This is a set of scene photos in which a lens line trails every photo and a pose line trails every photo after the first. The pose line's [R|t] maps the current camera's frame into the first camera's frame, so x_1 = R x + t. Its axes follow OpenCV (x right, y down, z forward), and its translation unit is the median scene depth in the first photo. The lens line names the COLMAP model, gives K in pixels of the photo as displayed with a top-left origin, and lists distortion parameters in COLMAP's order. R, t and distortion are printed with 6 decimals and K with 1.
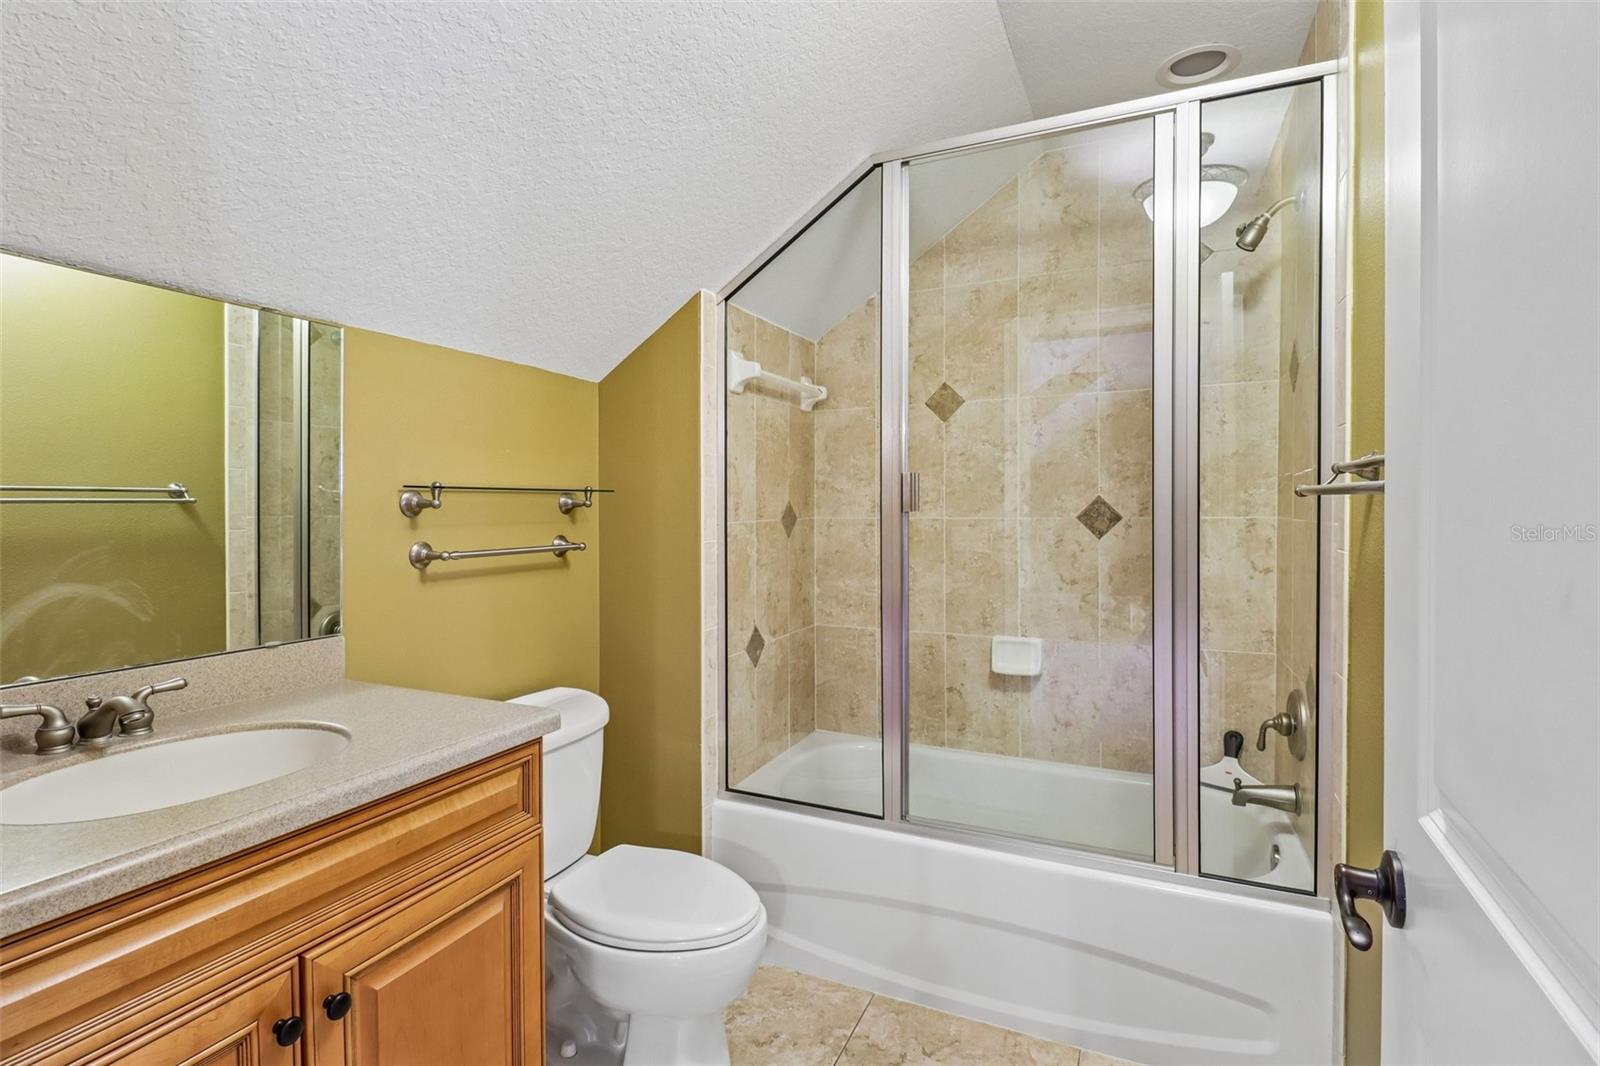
lens RADIAL K [[766.9, 0, 800.6], [0, 766.9, 525.4], [0, 0, 1]] dist [-0.014228, -0.001414]
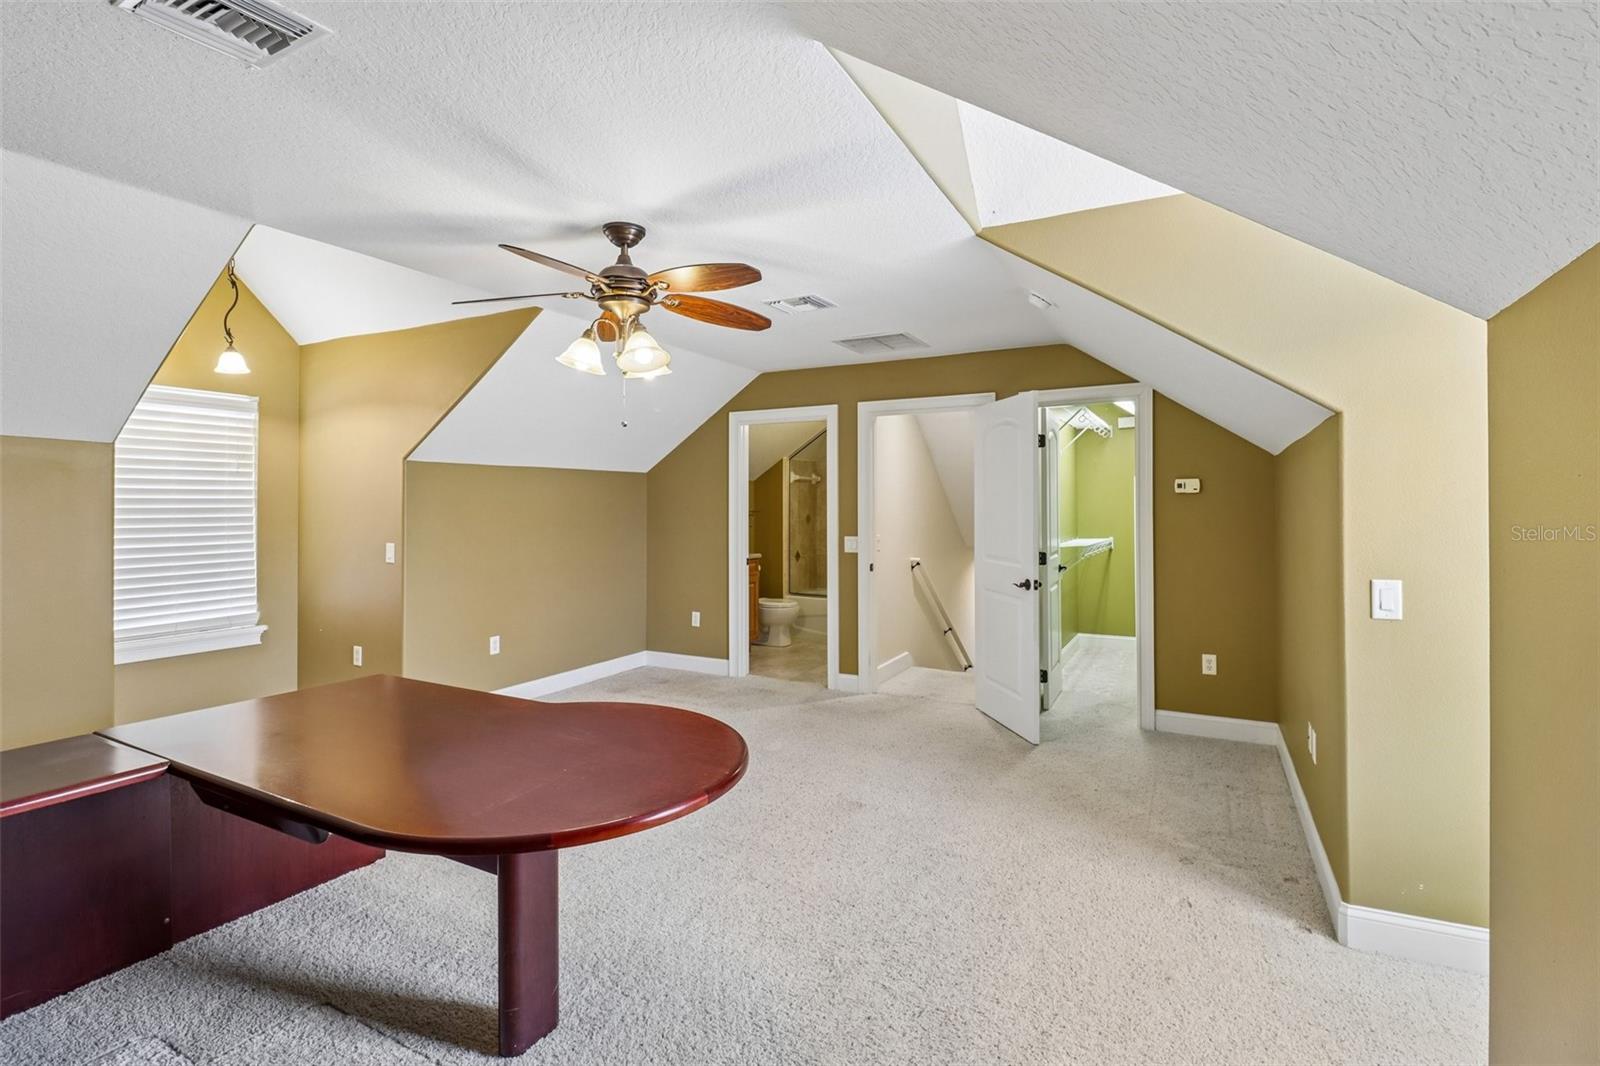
lens RADIAL K [[766.9, 0, 797.0], [0, 766.9, 522.5], [0, 0, 1]] dist [-0.014228, -0.001414]
pose [[0.998137, 0.003104, -0.060935, 0.148942], [-0.003448, 0.999979, -0.005537, 0.025938], [0.060917, 0.005737, 0.998126, -2.463437]]
